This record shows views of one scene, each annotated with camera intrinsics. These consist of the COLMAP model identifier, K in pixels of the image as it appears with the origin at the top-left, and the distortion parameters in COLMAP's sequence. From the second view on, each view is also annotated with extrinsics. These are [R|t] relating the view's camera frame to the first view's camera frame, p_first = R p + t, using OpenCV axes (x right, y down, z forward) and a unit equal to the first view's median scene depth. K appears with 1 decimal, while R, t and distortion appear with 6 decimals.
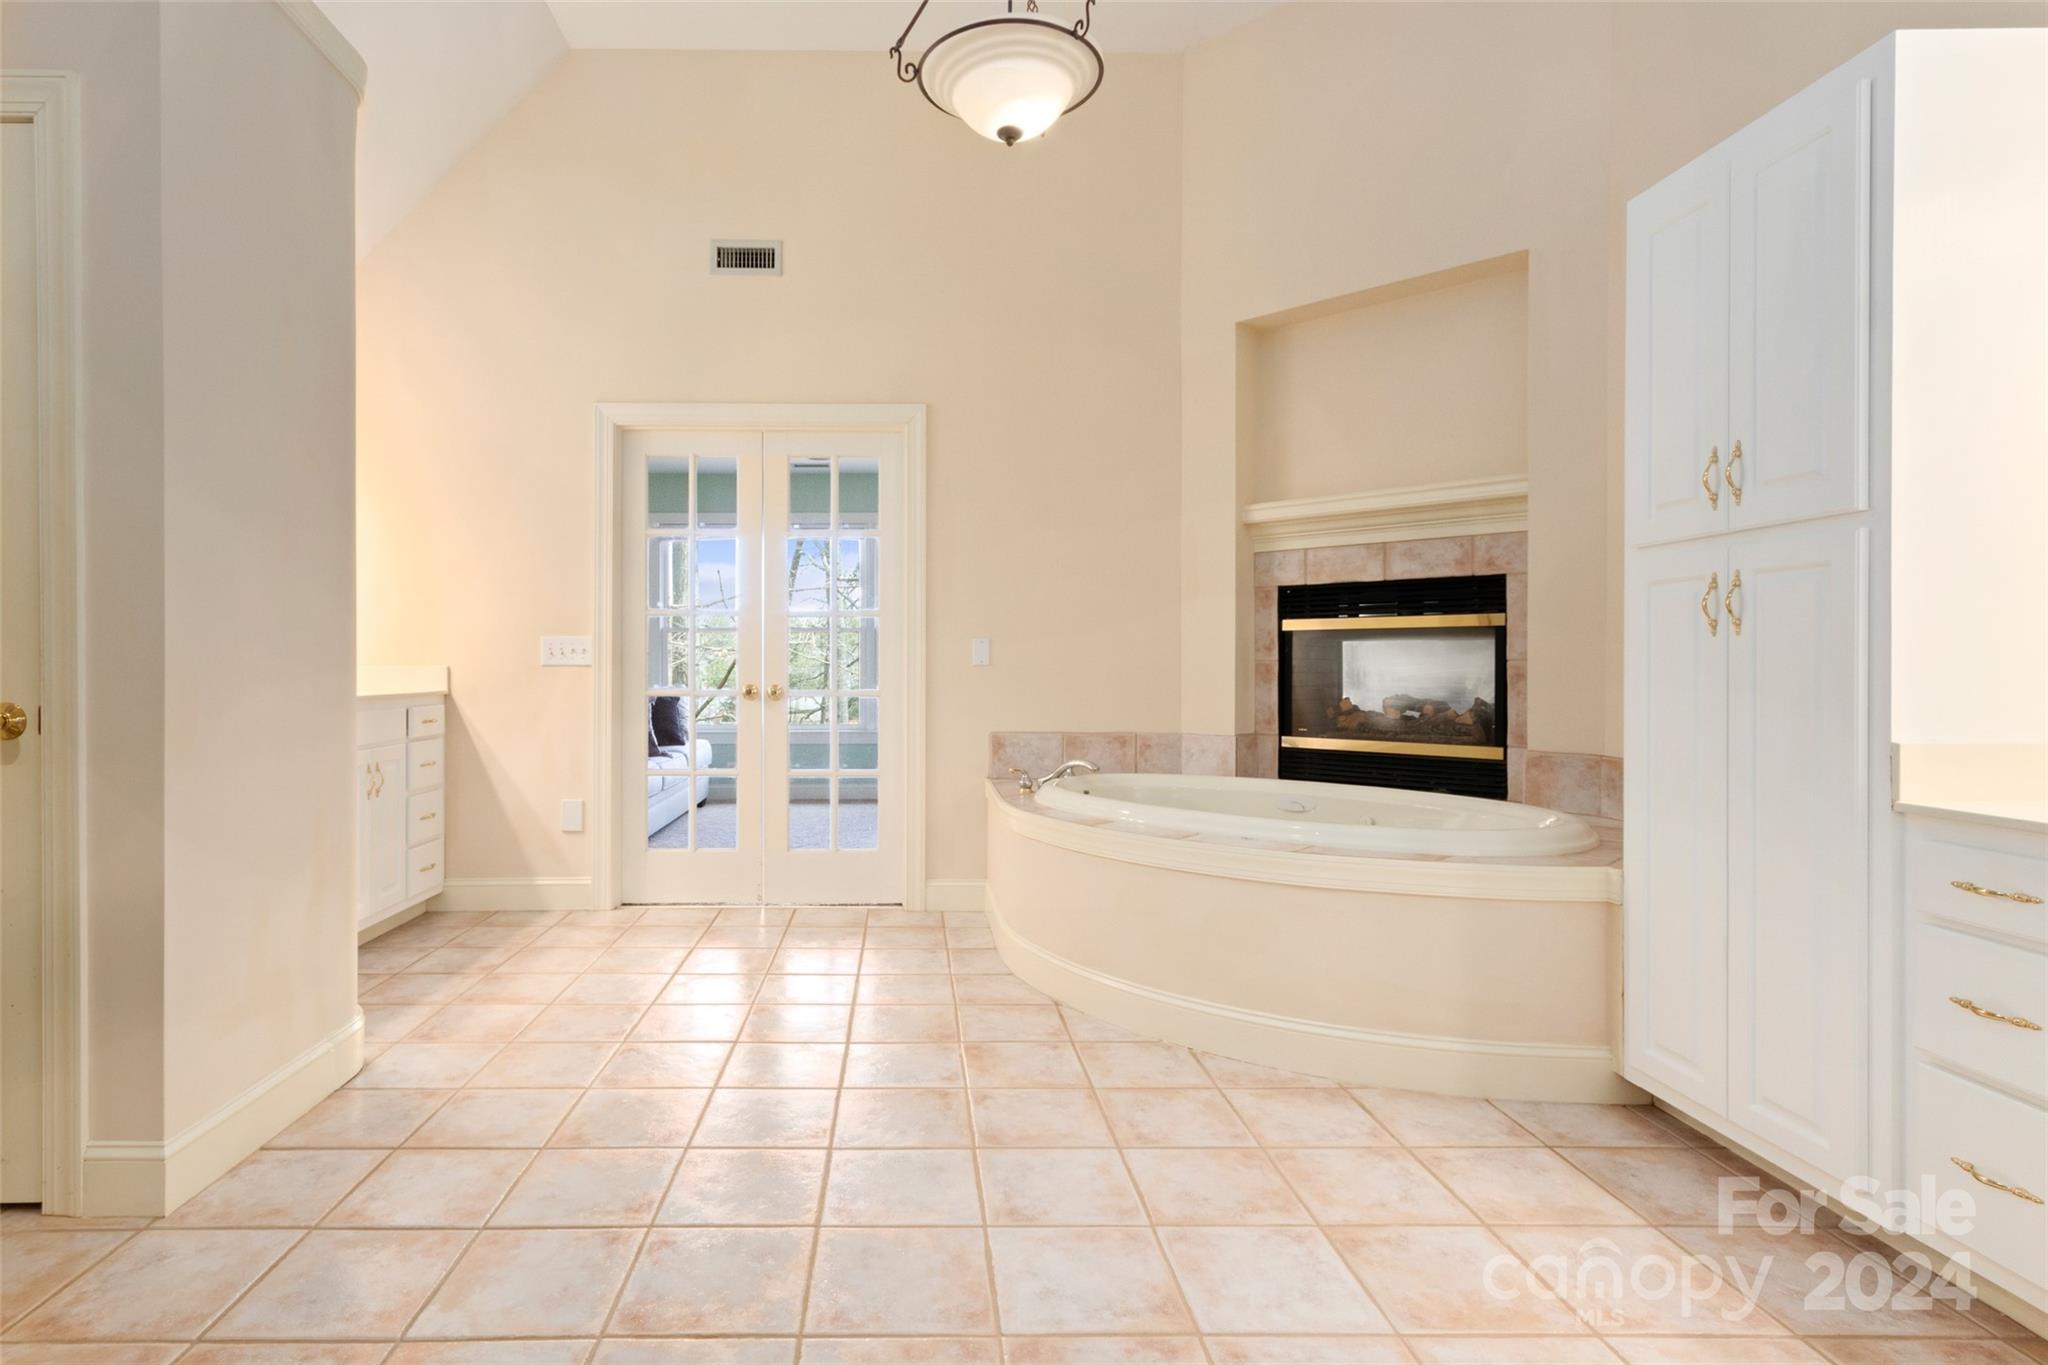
lens RADIAL K [[962.5, 0, 1027.8], [0, 962.5, 672.5], [0, 0, 1]] dist [0.004726, 0.002396]
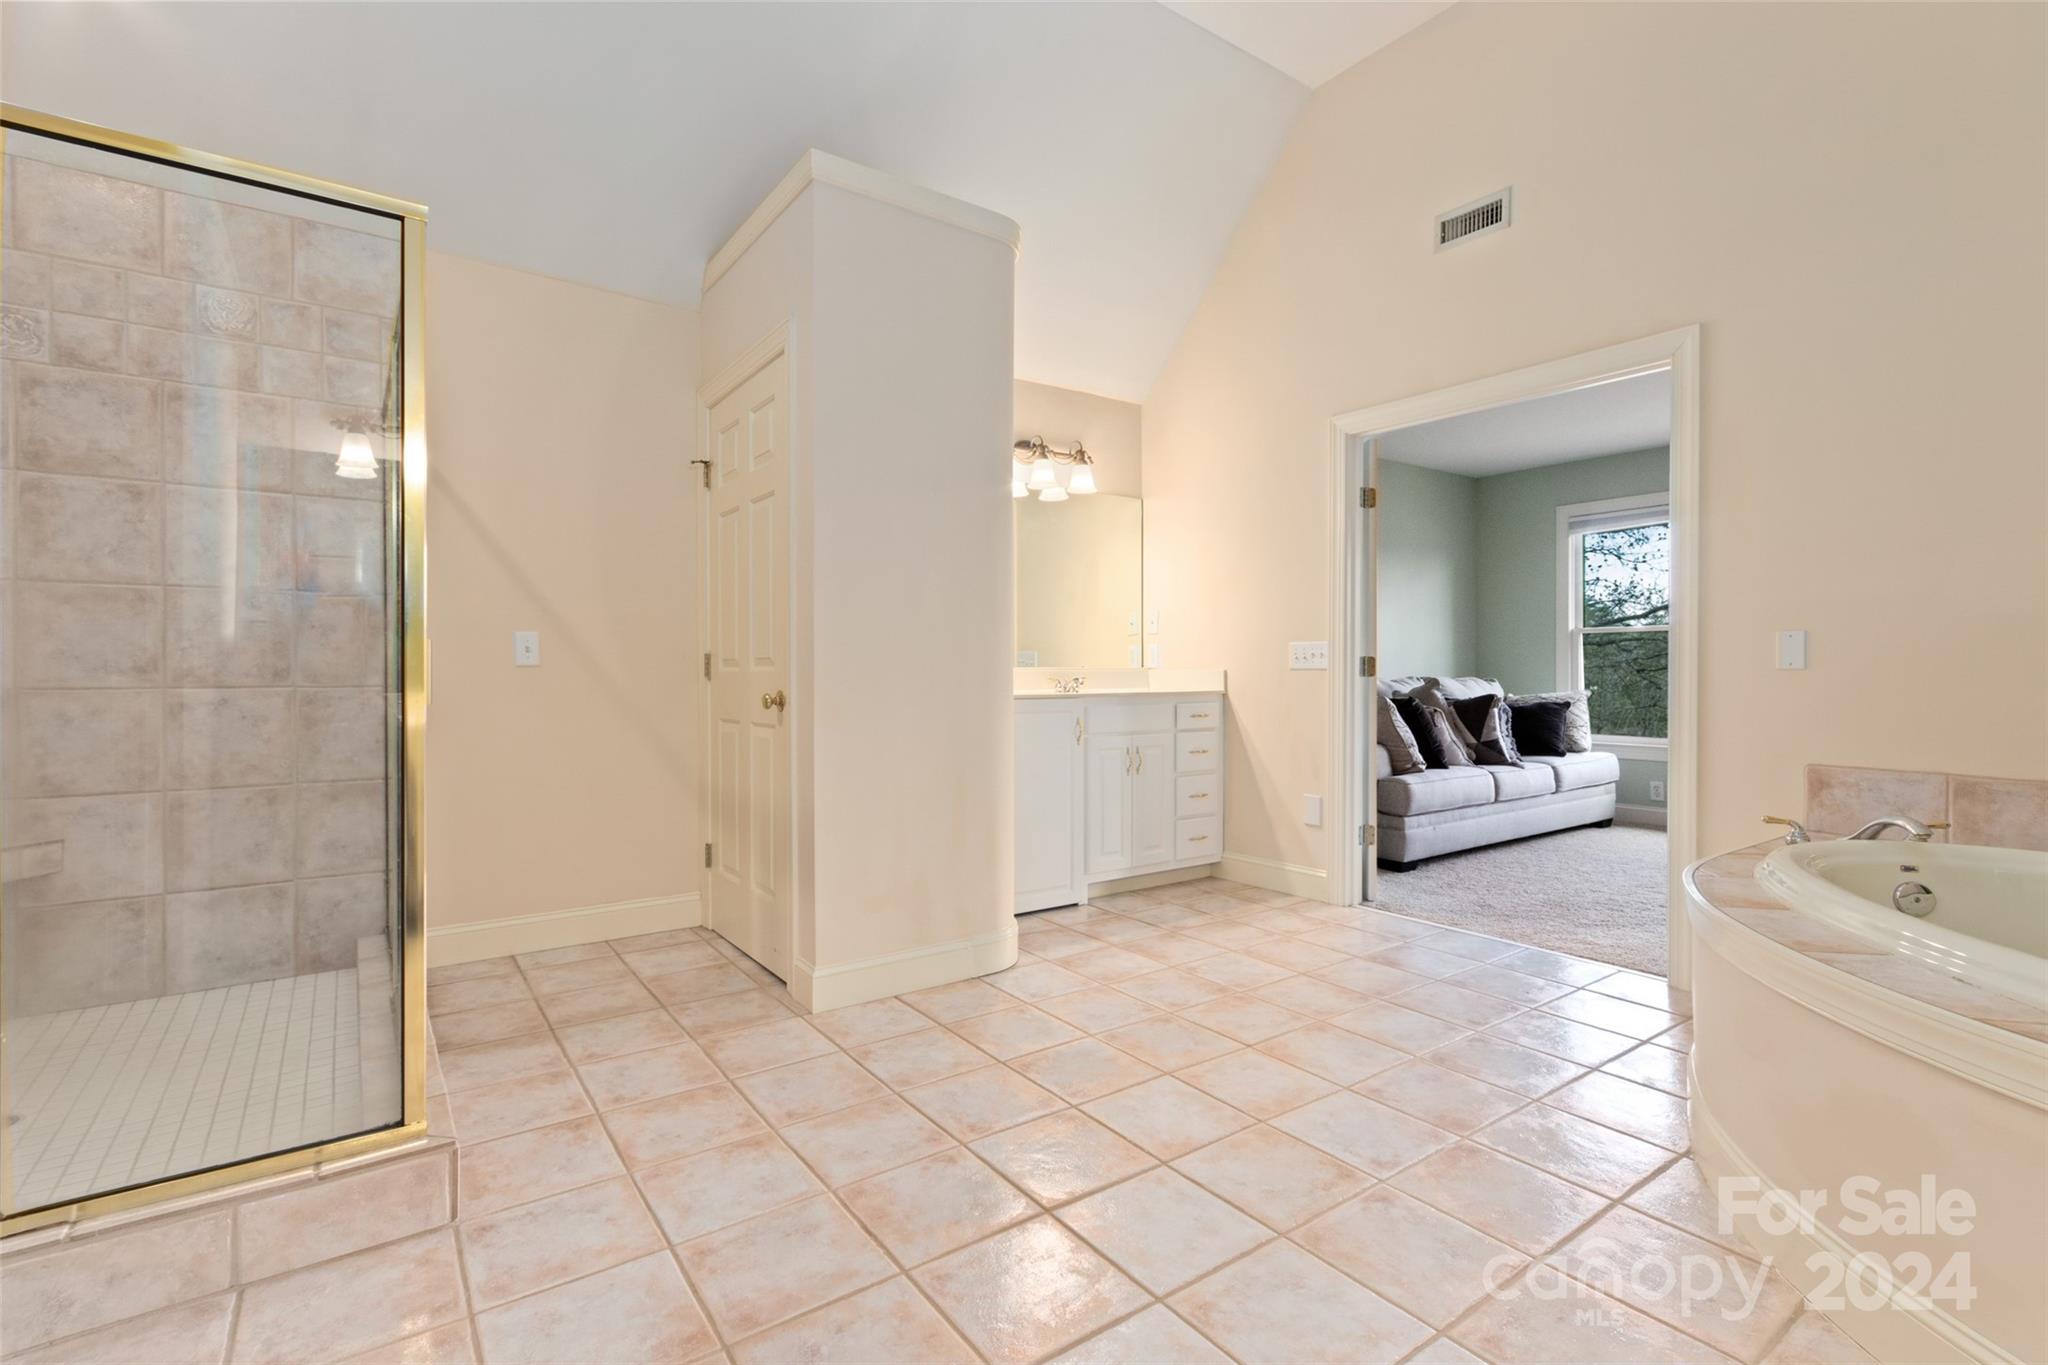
lens RADIAL K [[962.5, 0, 1032.0], [0, 962.5, 673.2], [0, 0, 1]] dist [0.004726, 0.002396]
pose [[0.568350, 0.004062, -0.822777, 0.270448], [-0.006181, 0.999981, 0.000668, -0.001700], [0.822764, 0.004706, 0.568364, 0.170941]]
